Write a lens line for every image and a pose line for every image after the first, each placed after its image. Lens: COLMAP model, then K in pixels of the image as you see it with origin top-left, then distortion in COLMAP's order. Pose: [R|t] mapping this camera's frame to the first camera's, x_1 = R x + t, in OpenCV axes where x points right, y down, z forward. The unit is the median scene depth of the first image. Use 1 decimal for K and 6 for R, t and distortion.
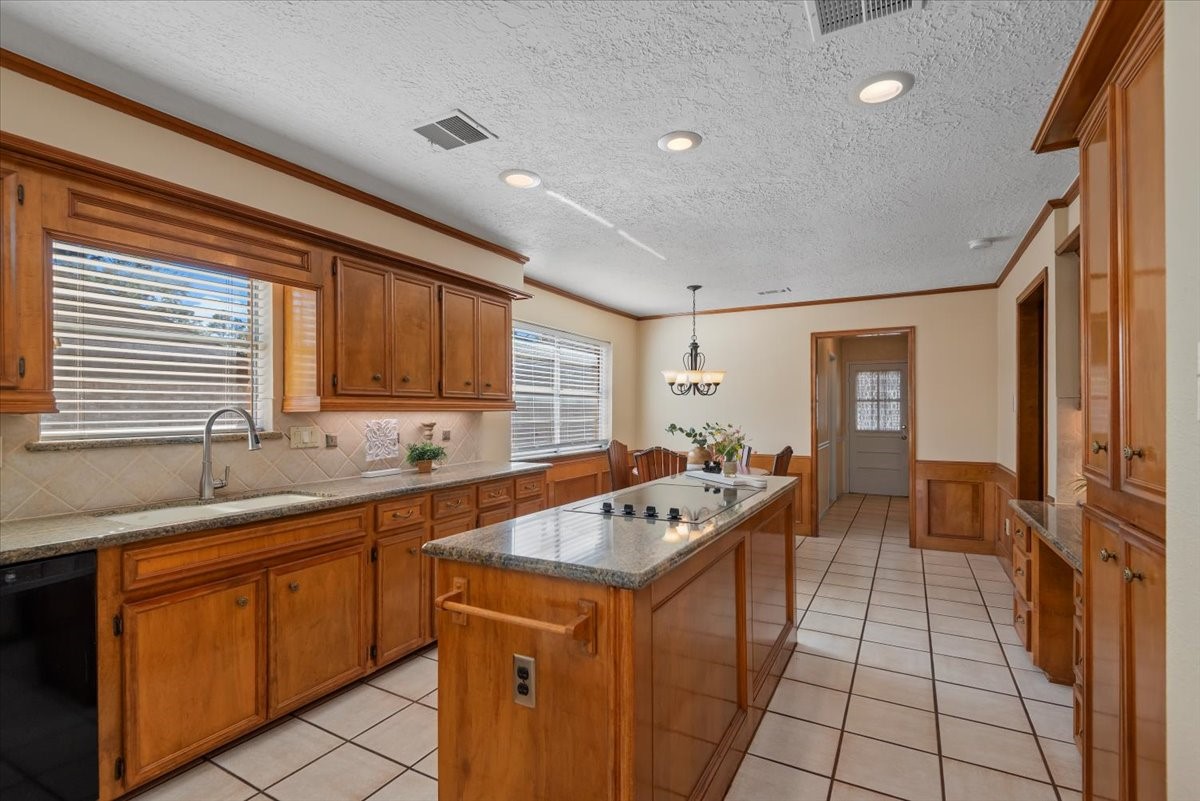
lens RADIAL K [[549.4, 0, 599.7], [0, 549.4, 409.6], [0, 0, 1]] dist [-0.001127, -0.002207]
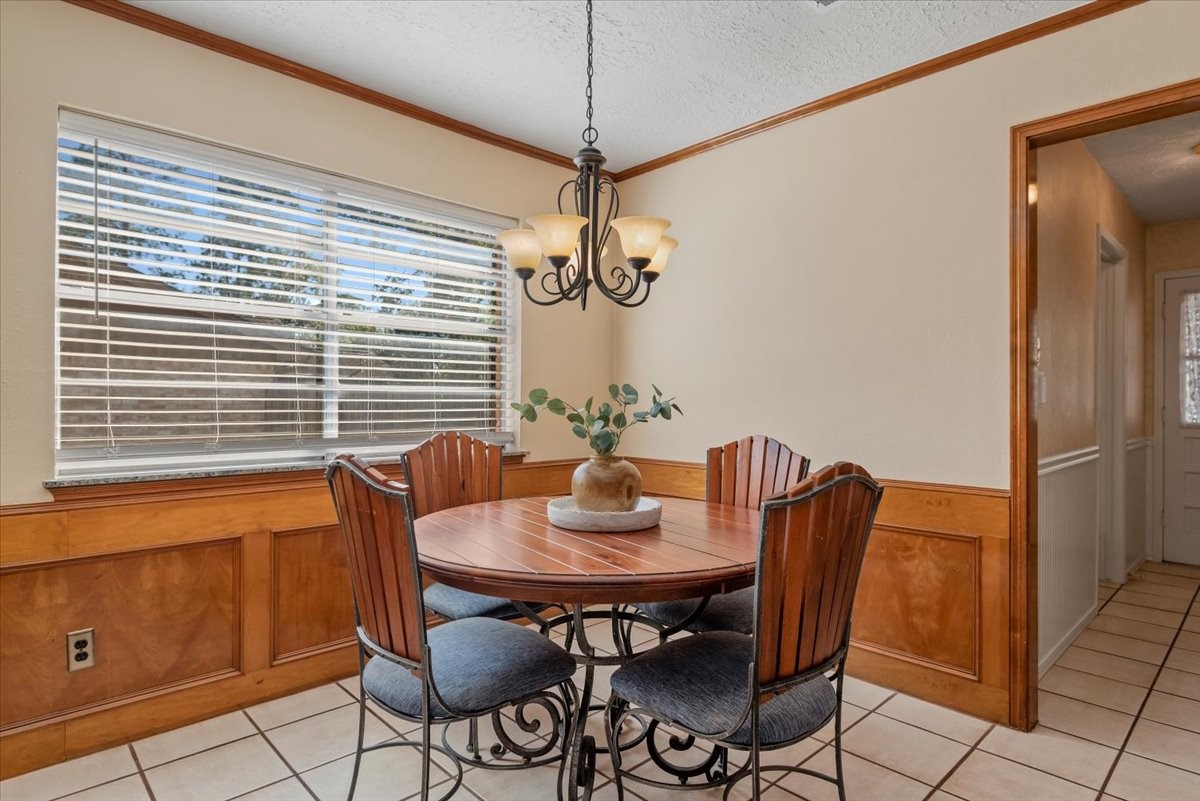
lens RADIAL K [[652.7, 0, 607.9], [0, 652.7, 403.5], [0, 0, 1]] dist [-0.003931, 0.000174]
pose [[0.957246, 0.003212, -0.289258, 0.520823], [-0.001538, 0.999981, 0.006012, 0.056359], [0.289272, -0.005310, 0.957232, 1.073406]]
